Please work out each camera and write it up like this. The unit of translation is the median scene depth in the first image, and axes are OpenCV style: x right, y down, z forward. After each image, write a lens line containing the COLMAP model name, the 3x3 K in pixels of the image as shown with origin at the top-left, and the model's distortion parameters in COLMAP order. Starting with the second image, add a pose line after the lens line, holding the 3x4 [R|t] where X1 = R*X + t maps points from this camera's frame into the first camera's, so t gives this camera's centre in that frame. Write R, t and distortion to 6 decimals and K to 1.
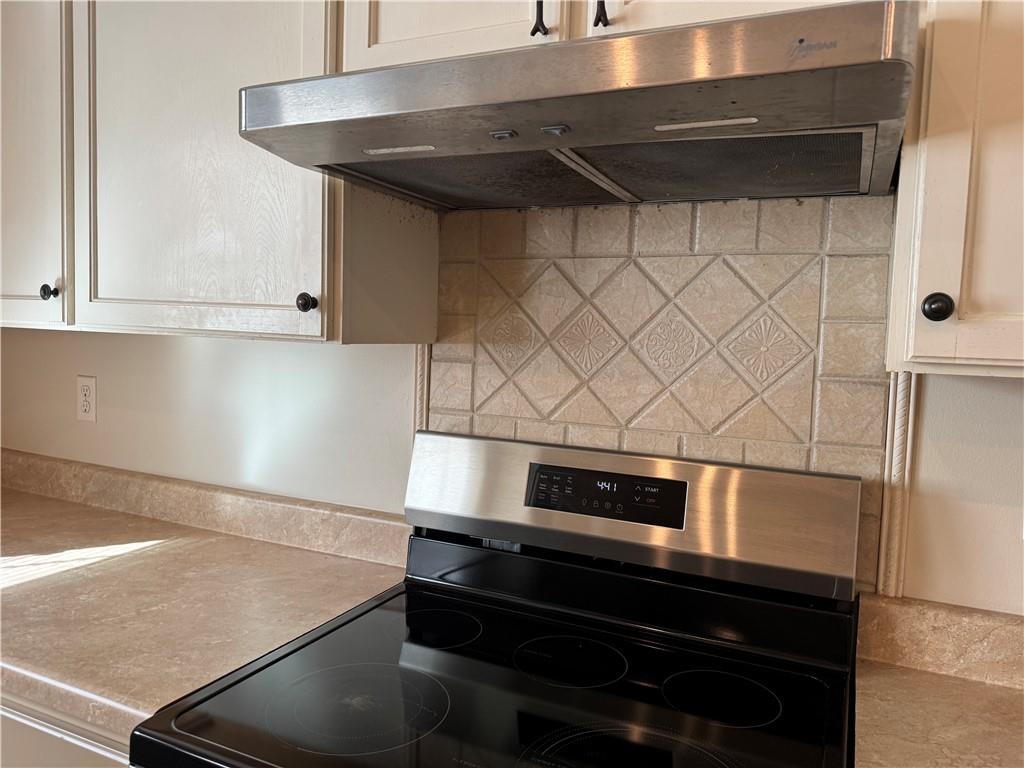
lens RADIAL K [[720.8, 0, 512.8], [0, 720.8, 379.9], [0, 0, 1]] dist [0.002582, -0.000280]
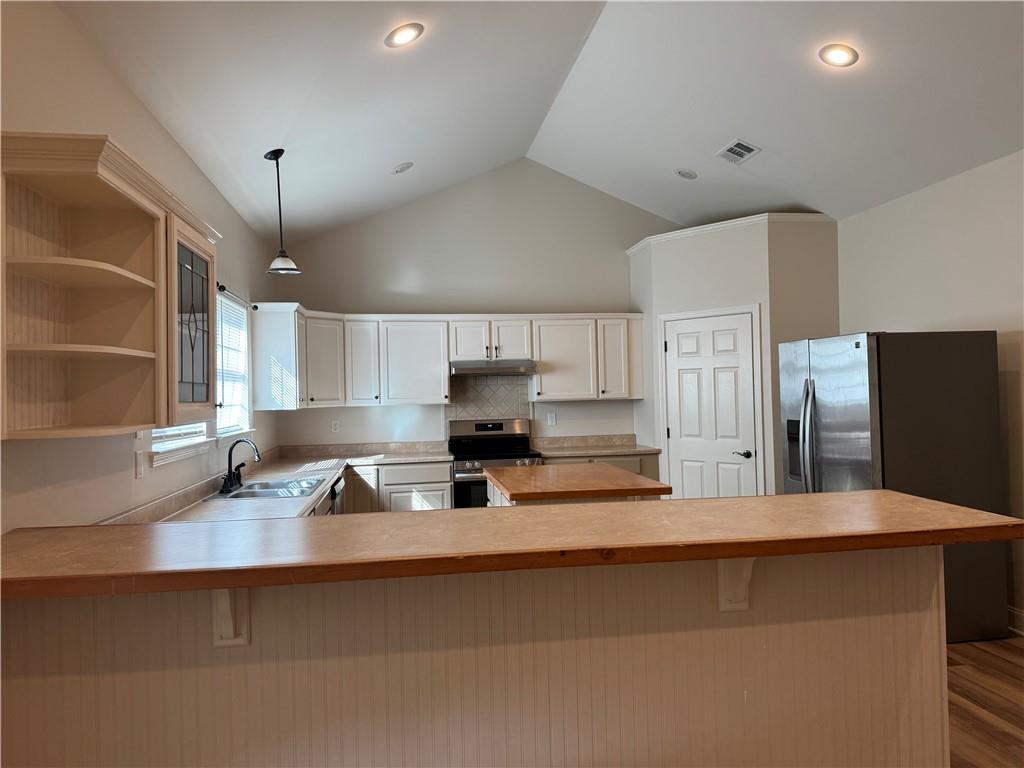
lens RADIAL K [[720.8, 0, 512.6], [0, 720.8, 380.7], [0, 0, 1]] dist [0.002582, -0.000280]
pose [[0.818977, -0.045546, 0.572016, -3.033057], [0.091677, 0.994426, -0.052078, 0.108110], [-0.566456, 0.095092, 0.818587, -3.892214]]
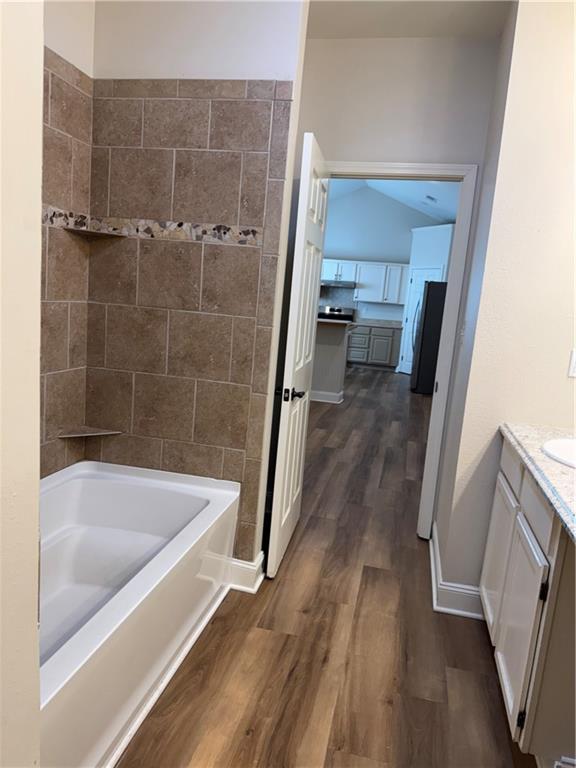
lens RADIAL K [[540.6, 0, 289.2], [0, 540.6, 381.8], [0, 0, 1]] dist [0.002582, -0.000280]
pose [[0.977633, 0.004208, 0.210276, -2.788867], [-0.025597, 0.994748, 0.099101, 0.505170], [-0.208755, -0.102267, 0.972606, -8.622320]]
